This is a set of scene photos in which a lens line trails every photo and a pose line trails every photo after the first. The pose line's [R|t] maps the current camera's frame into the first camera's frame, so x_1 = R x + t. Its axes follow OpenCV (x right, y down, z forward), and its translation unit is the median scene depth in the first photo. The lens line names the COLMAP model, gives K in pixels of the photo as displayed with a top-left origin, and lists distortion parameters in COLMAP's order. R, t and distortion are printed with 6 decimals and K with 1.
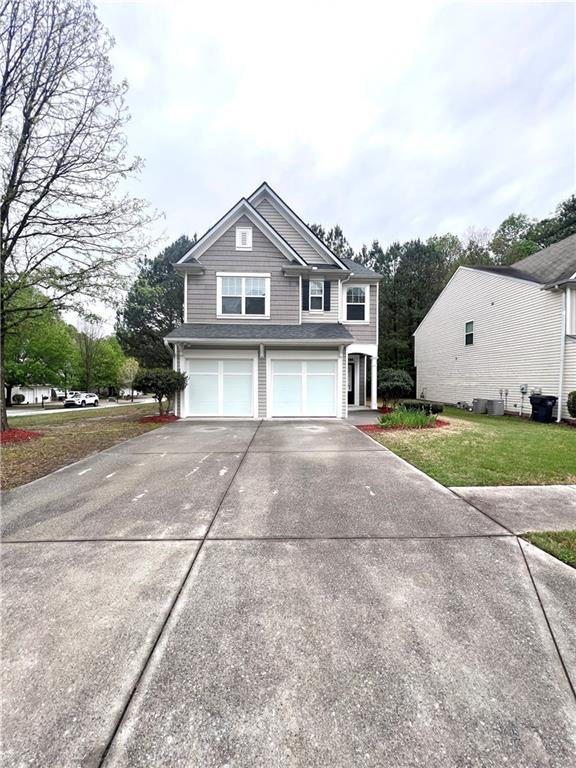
lens RADIAL K [[305.1, 0, 288.0], [0, 305.1, 384.0], [0, 0, 1]] dist [0.011289, 0.000101]
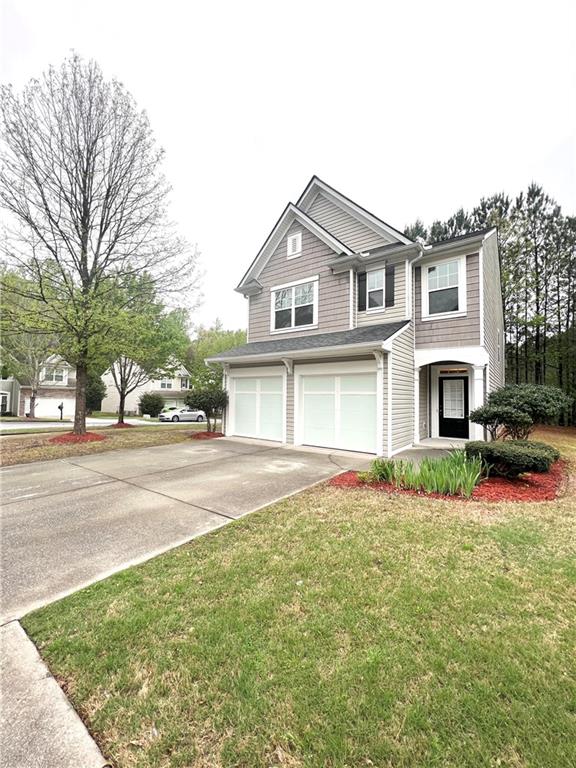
lens RADIAL K [[305.1, 0, 288.0], [0, 305.1, 384.0], [0, 0, 1]] dist [0.011289, 0.000101]
pose [[0.781381, -0.019056, -0.623763, 0.404420], [-0.020010, 0.998255, -0.055563, -0.008743], [0.623733, 0.055897, 0.779636, 0.296172]]
